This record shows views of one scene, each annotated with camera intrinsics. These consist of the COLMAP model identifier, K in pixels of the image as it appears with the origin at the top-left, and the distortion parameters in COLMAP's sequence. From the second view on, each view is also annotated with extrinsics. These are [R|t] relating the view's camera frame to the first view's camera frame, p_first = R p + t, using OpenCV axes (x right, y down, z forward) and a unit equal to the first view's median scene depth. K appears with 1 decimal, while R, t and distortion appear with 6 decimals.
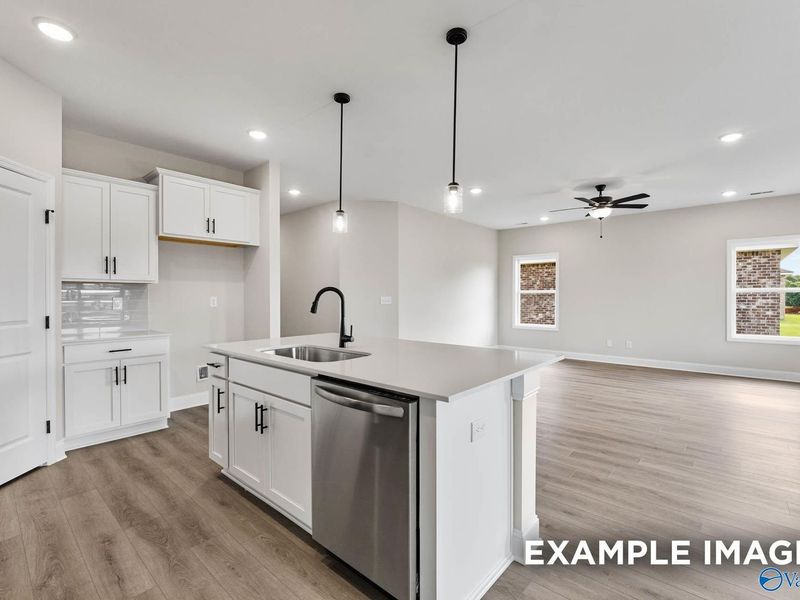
lens RADIAL K [[379.7, 0, 400.0], [0, 379.7, 300.0], [0, 0, 1]] dist [0.000307, 0.000223]
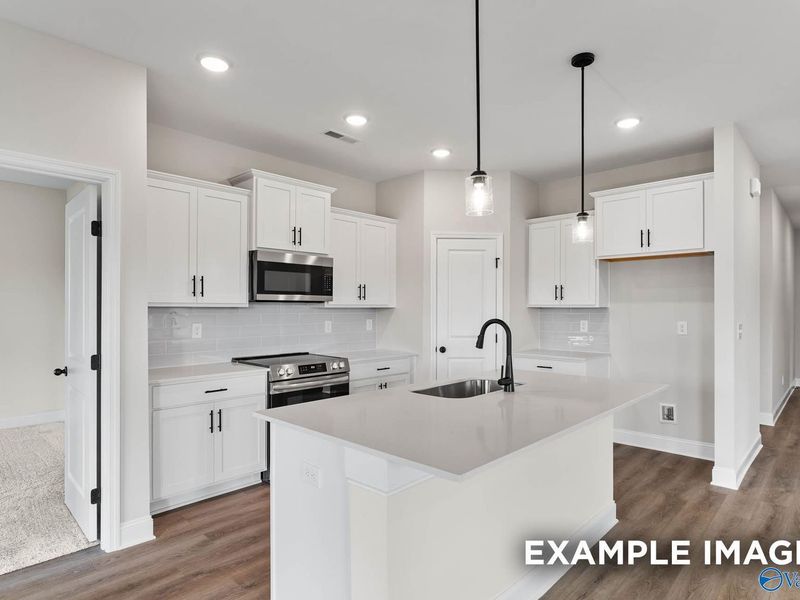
lens RADIAL K [[458.1, 0, 406.6], [0, 458.1, 309.4], [0, 0, 1]] dist [-0.002280, -0.000024]
pose [[-0.031386, 0.003528, -0.999501, 0.678118], [-0.008181, 0.999959, 0.003786, -0.044760], [0.999474, 0.008296, -0.031356, 0.637562]]
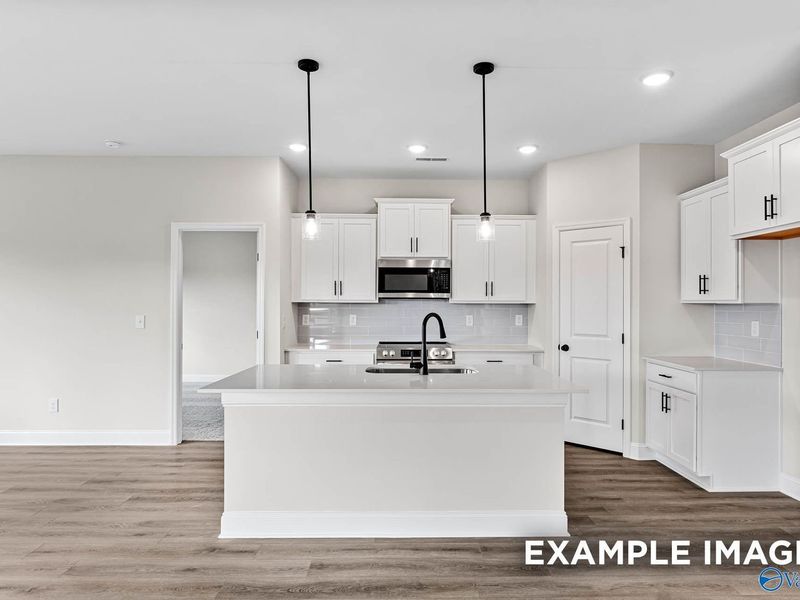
lens RADIAL K [[509.9, 0, 410.7], [0, 509.9, 301.3], [0, 0, 1]] dist [0.000599, -0.000419]
pose [[-0.735808, -0.004978, -0.677171, 0.602627], [-0.007275, 0.999973, 0.000554, -0.050139], [0.677151, 0.005334, -0.735825, 1.539073]]
